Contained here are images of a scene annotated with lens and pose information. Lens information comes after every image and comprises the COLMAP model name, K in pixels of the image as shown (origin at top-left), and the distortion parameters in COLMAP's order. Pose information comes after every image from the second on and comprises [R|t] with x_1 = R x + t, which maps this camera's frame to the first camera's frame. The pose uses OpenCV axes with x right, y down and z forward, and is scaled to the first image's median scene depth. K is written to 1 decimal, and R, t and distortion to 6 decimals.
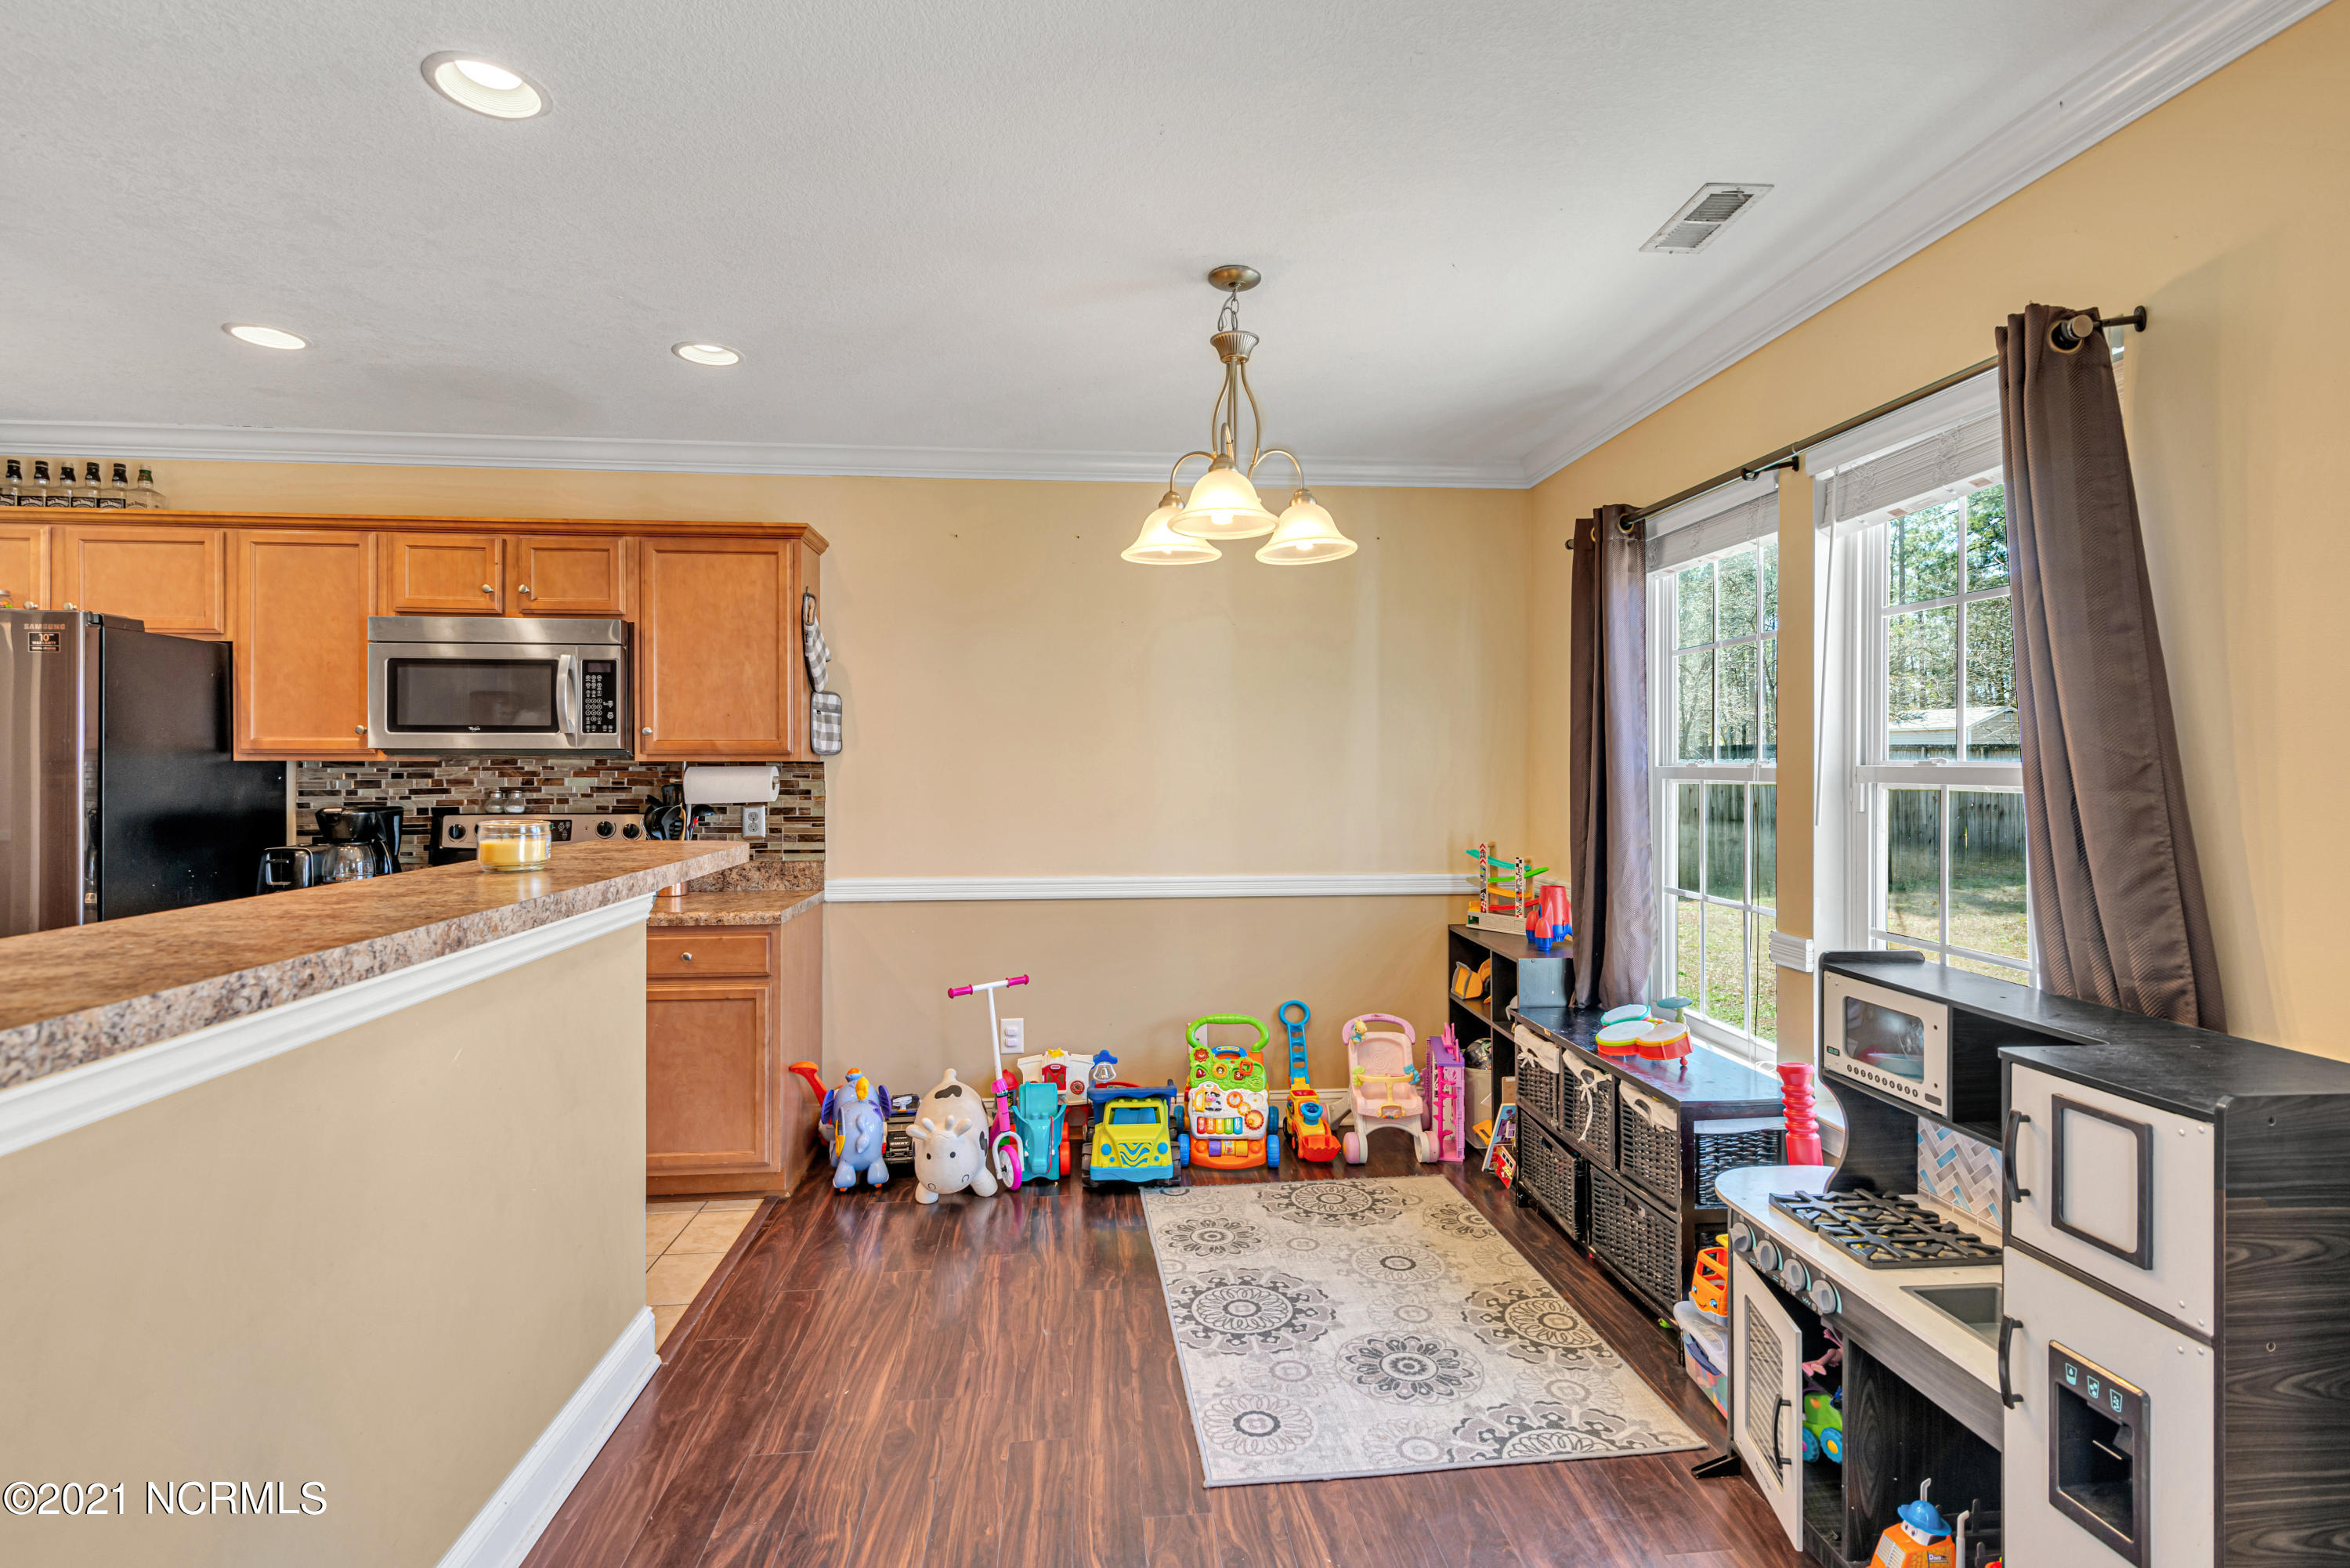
lens RADIAL K [[1140.9, 0, 1183.0], [0, 1140.9, 767.6], [0, 0, 1]] dist [-0.000938, -0.000363]
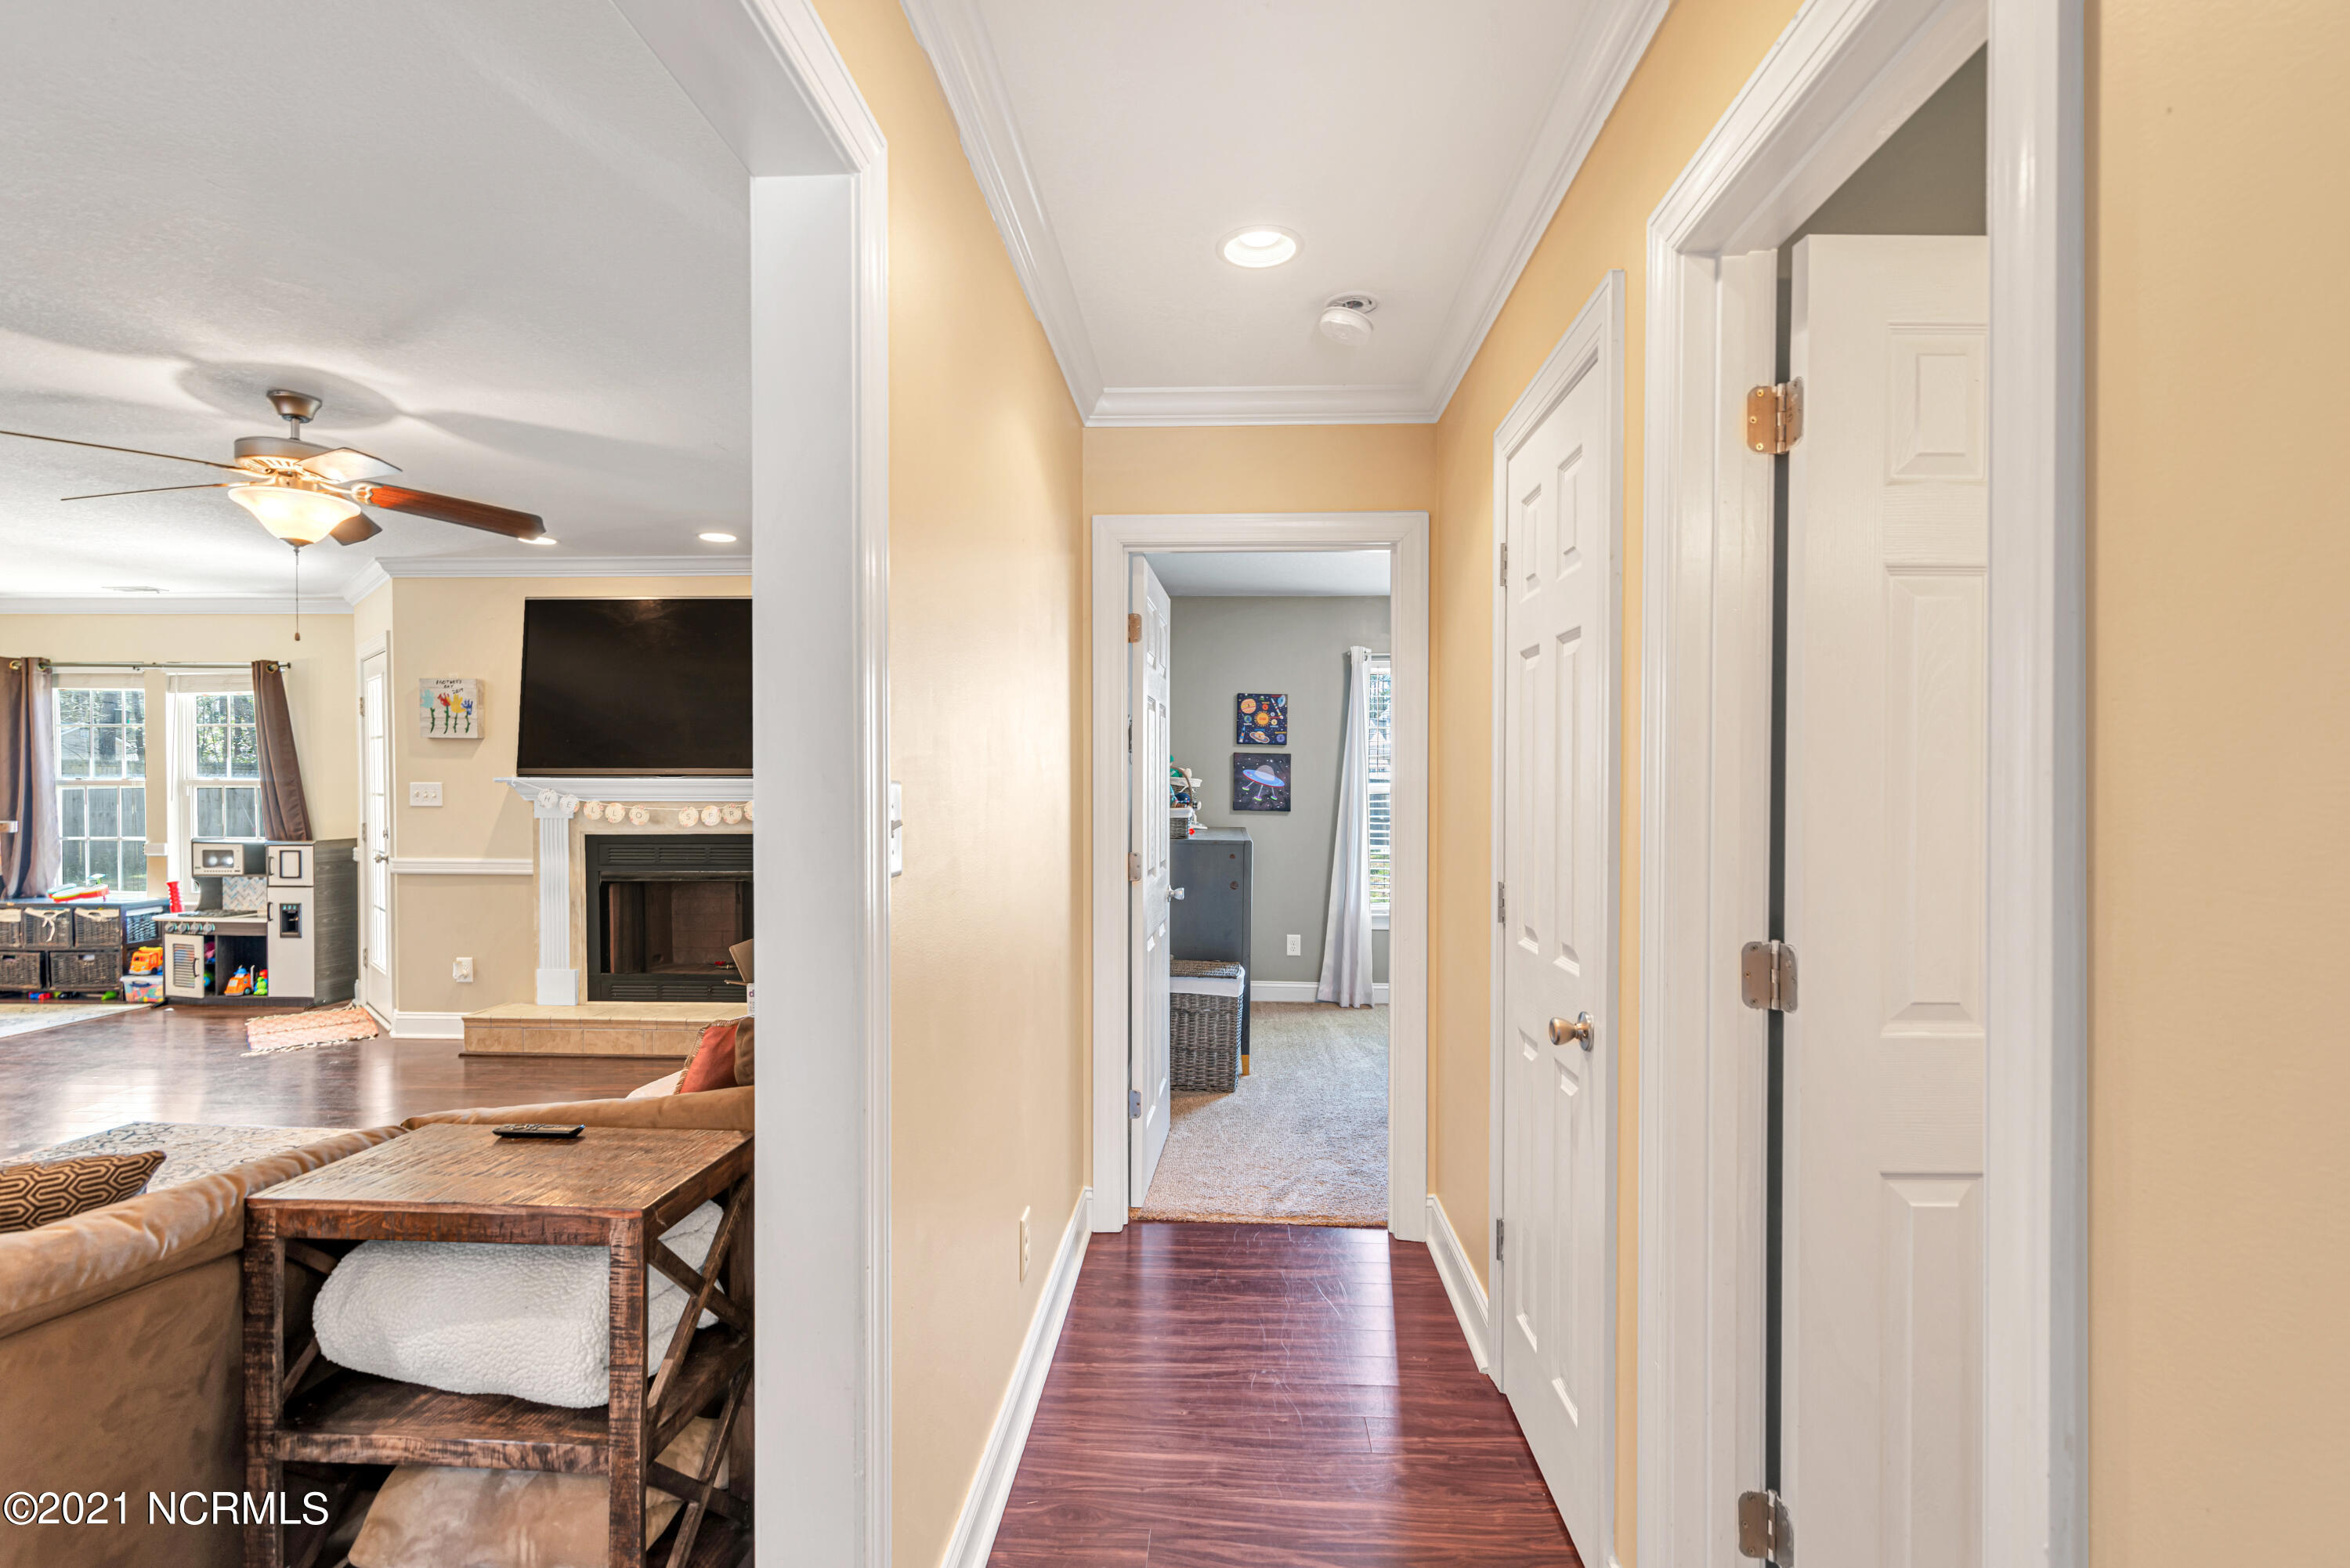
lens RADIAL K [[1155.3, 0, 1180.9], [0, 1155.3, 796.0], [0, 0, 1]] dist [0.003152, 0.000044]
pose [[0.152783, -0.007797, 0.988229, -2.191320], [-0.002379, 0.999963, 0.008257, 0.011239], [-0.988257, -0.003613, 0.152759, -2.200465]]
